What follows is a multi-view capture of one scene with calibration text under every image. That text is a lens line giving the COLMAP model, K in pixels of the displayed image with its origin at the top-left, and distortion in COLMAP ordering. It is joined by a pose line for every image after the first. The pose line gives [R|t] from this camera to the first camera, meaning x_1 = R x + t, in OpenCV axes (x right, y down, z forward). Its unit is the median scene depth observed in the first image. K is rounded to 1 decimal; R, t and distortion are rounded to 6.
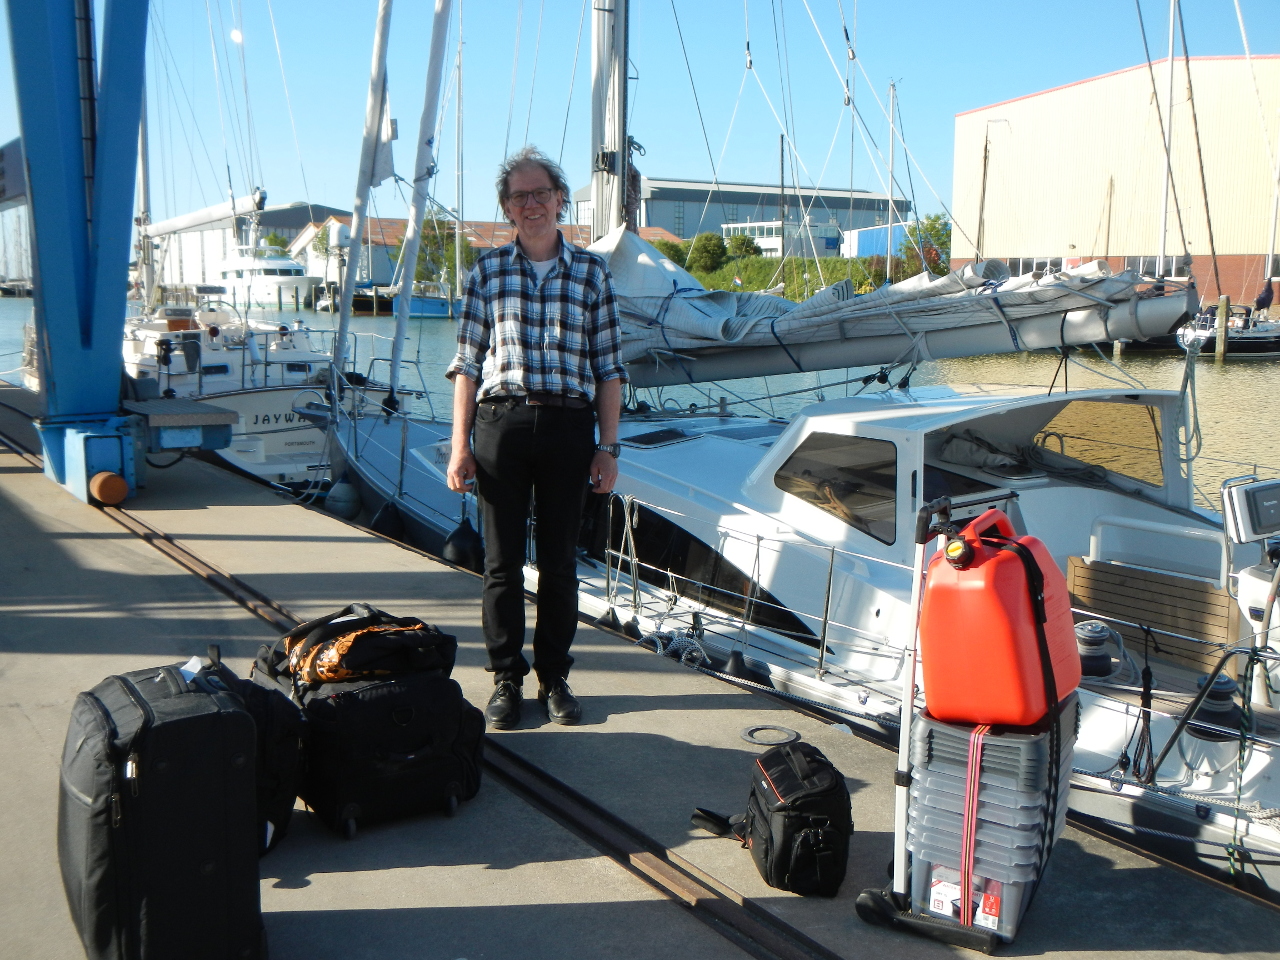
lens RADIAL K [[1344.2, 0, 639.7], [0, 1344.2, 451.4], [0, 0, 1]] dist [0.015285, -0.019756]
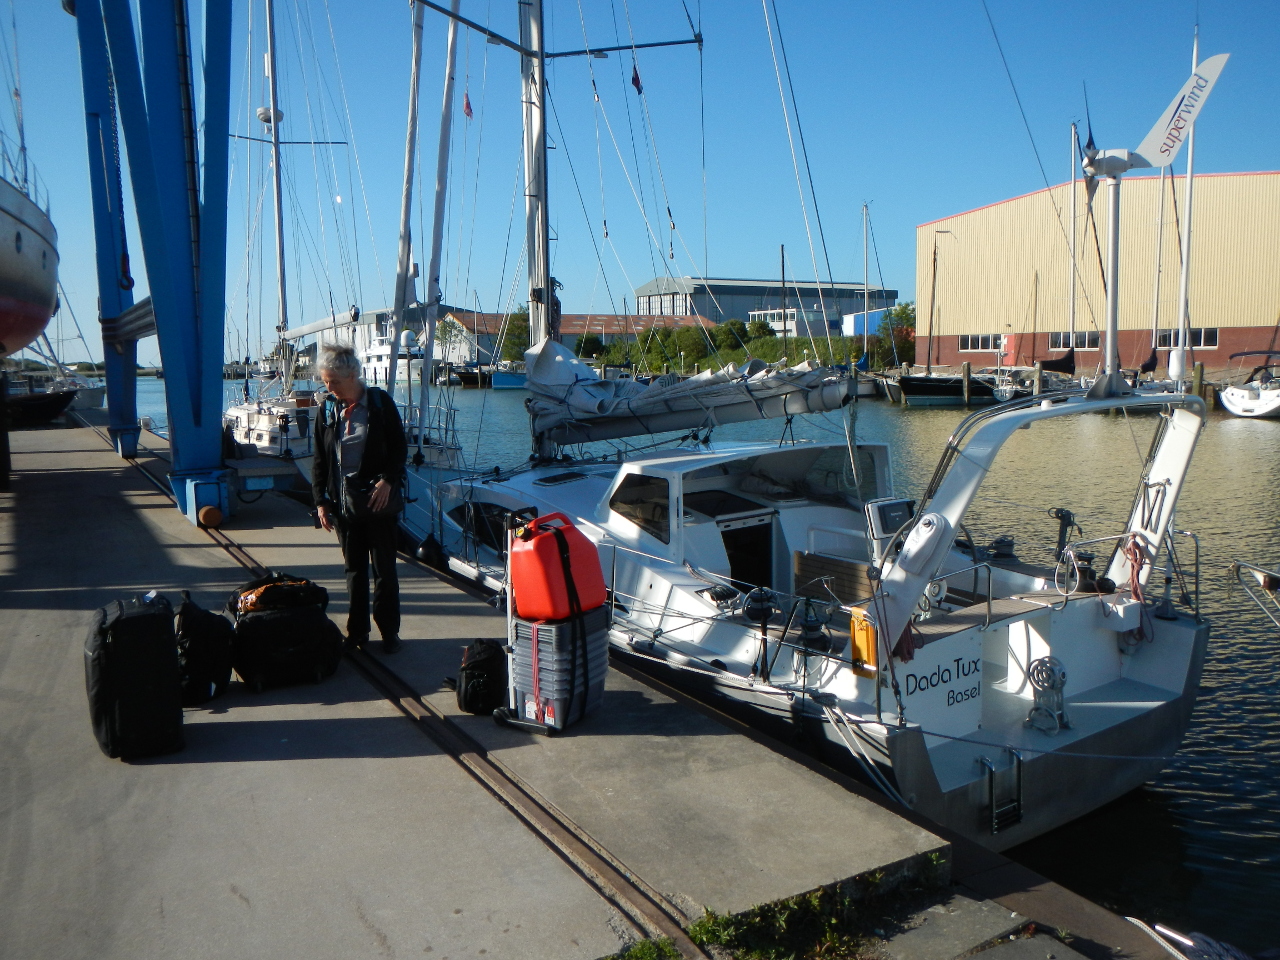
lens RADIAL K [[1046.3, 0, 640.0], [0, 1046.3, 480.0], [0, 0, 1]] dist [-0.041825, 0.104475]
pose [[0.998879, -0.015497, -0.044725, 0.168528], [0.015077, 0.999839, -0.009712, 0.004997], [0.044869, 0.009027, 0.998952, -0.190075]]
